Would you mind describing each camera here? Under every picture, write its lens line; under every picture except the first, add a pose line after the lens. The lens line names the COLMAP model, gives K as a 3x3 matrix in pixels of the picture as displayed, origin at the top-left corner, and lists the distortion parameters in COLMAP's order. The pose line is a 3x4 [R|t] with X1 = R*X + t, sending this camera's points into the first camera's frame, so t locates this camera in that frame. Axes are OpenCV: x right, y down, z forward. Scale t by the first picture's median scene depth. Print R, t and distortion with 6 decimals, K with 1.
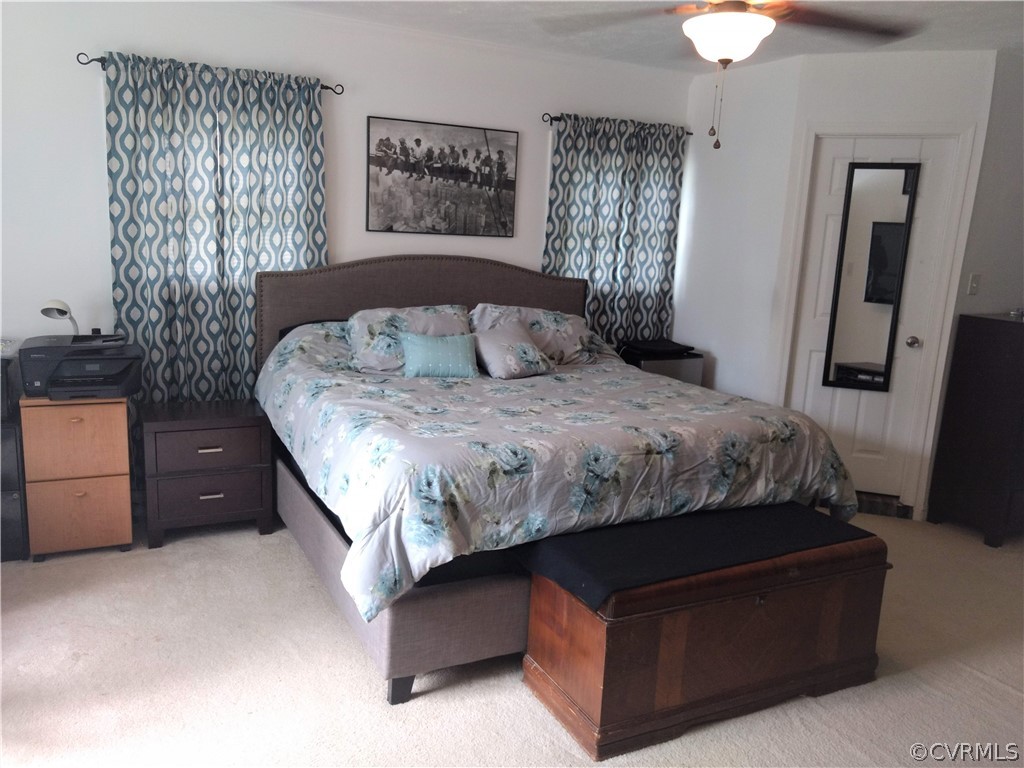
lens RADIAL K [[807.8, 0, 512.0], [0, 807.8, 384.0], [0, 0, 1]] dist [0.024842, -0.001851]
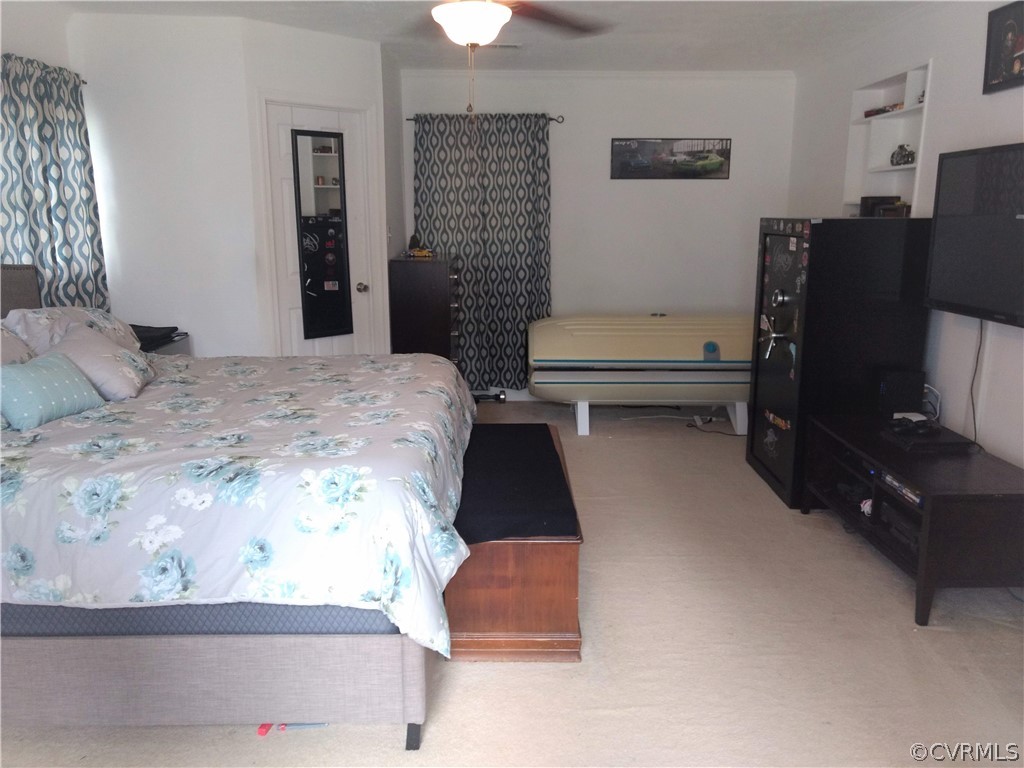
lens RADIAL K [[807.8, 0, 512.0], [0, 807.8, 384.0], [0, 0, 1]] dist [0.024842, -0.001851]
pose [[0.451889, -0.235533, 0.860419, -0.460069], [0.189752, 0.967821, 0.165277, -0.070685], [-0.871660, 0.088579, 0.482040, 0.266010]]
